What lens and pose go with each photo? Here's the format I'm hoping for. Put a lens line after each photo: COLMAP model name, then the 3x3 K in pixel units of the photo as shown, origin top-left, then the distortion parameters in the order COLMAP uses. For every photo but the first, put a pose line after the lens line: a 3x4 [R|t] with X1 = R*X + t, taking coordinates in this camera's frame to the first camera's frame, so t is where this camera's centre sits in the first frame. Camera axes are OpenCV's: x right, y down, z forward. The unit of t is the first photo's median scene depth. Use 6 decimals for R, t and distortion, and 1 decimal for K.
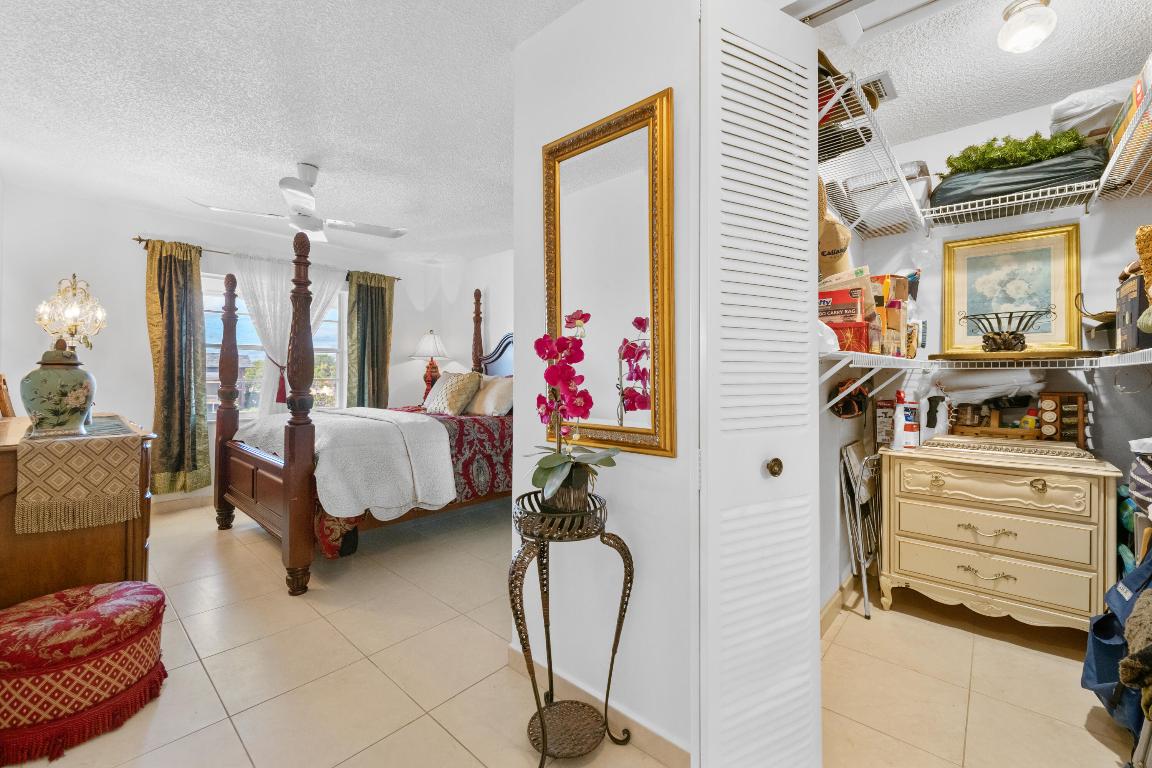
lens RADIAL K [[472.8, 0, 581.4], [0, 472.8, 373.1], [0, 0, 1]] dist [-0.001313, -0.000688]
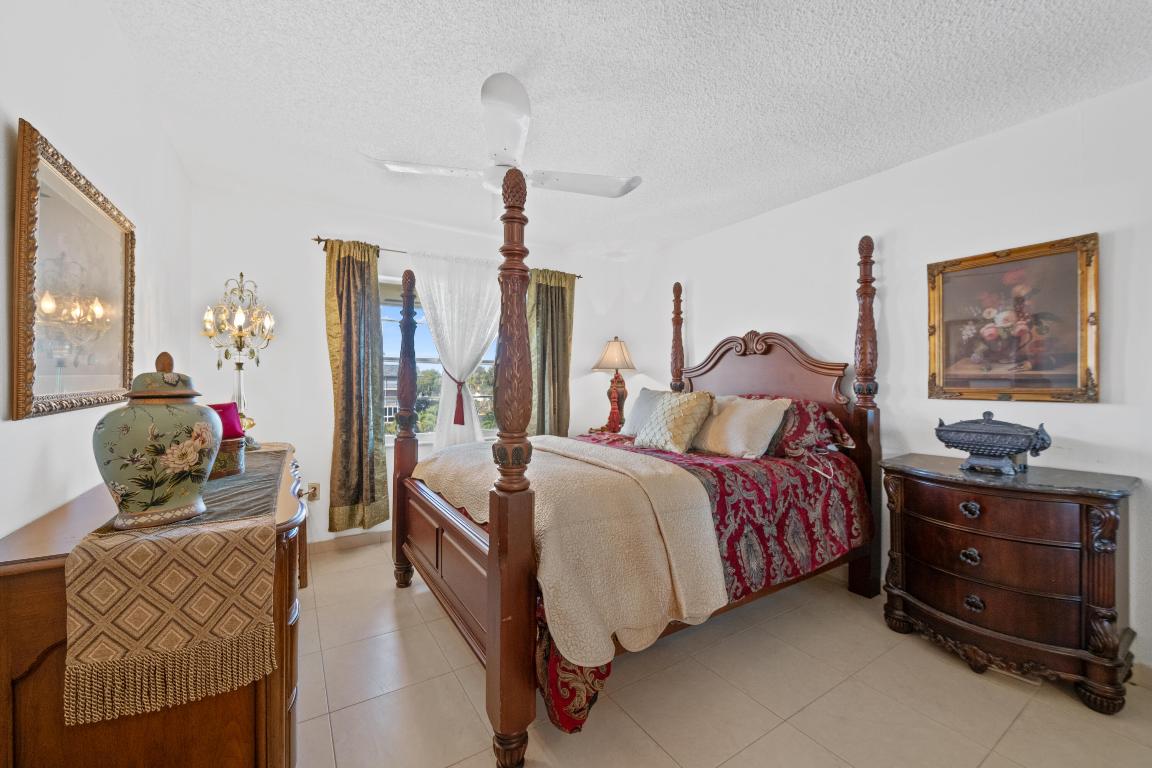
lens RADIAL K [[457.9, 0, 580.5], [0, 457.9, 383.0], [0, 0, 1]] dist [-0.000868, -0.000855]
pose [[0.963006, 0.000210, -0.269478, -0.235430], [0.000935, 0.999991, 0.004120, -0.018851], [0.269477, -0.004220, 0.962998, 0.306982]]
